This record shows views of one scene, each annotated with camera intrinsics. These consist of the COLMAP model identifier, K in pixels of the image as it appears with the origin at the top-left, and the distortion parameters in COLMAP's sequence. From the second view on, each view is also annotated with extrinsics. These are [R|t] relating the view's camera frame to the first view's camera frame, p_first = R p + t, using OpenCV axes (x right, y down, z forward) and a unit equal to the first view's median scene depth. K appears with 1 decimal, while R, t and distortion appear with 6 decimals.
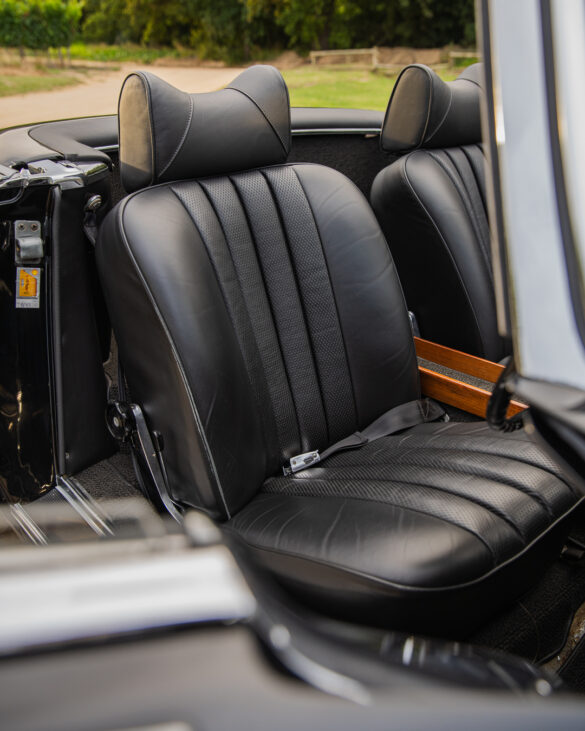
lens RADIAL K [[652.9, 0, 290.9], [0, 652.9, 346.8], [0, 0, 1]] dist [-0.038718, -0.003691]
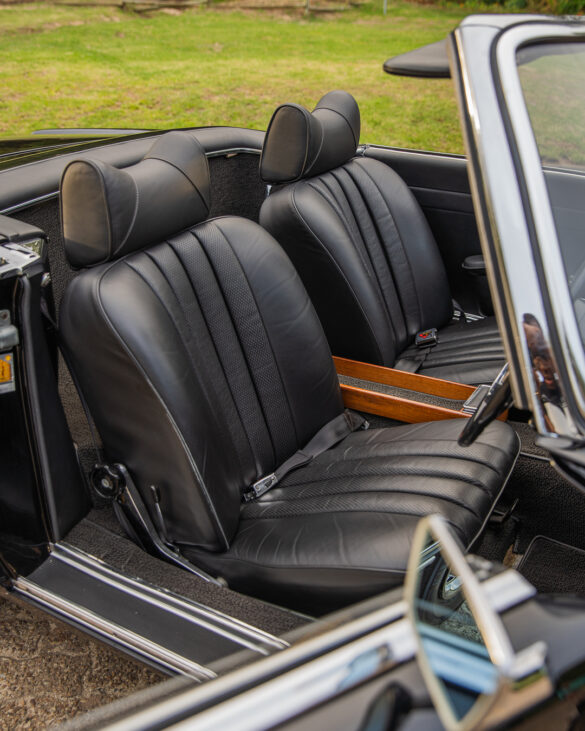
lens RADIAL K [[704.7, 0, 292.5], [0, 704.7, 365.5], [0, 0, 1]] dist [-0.016862, 0.003504]
pose [[0.954914, -0.139203, 0.262225, -0.225634], [0.126392, 0.989836, 0.065189, -0.104349], [-0.268634, -0.029107, 0.962802, -0.187491]]
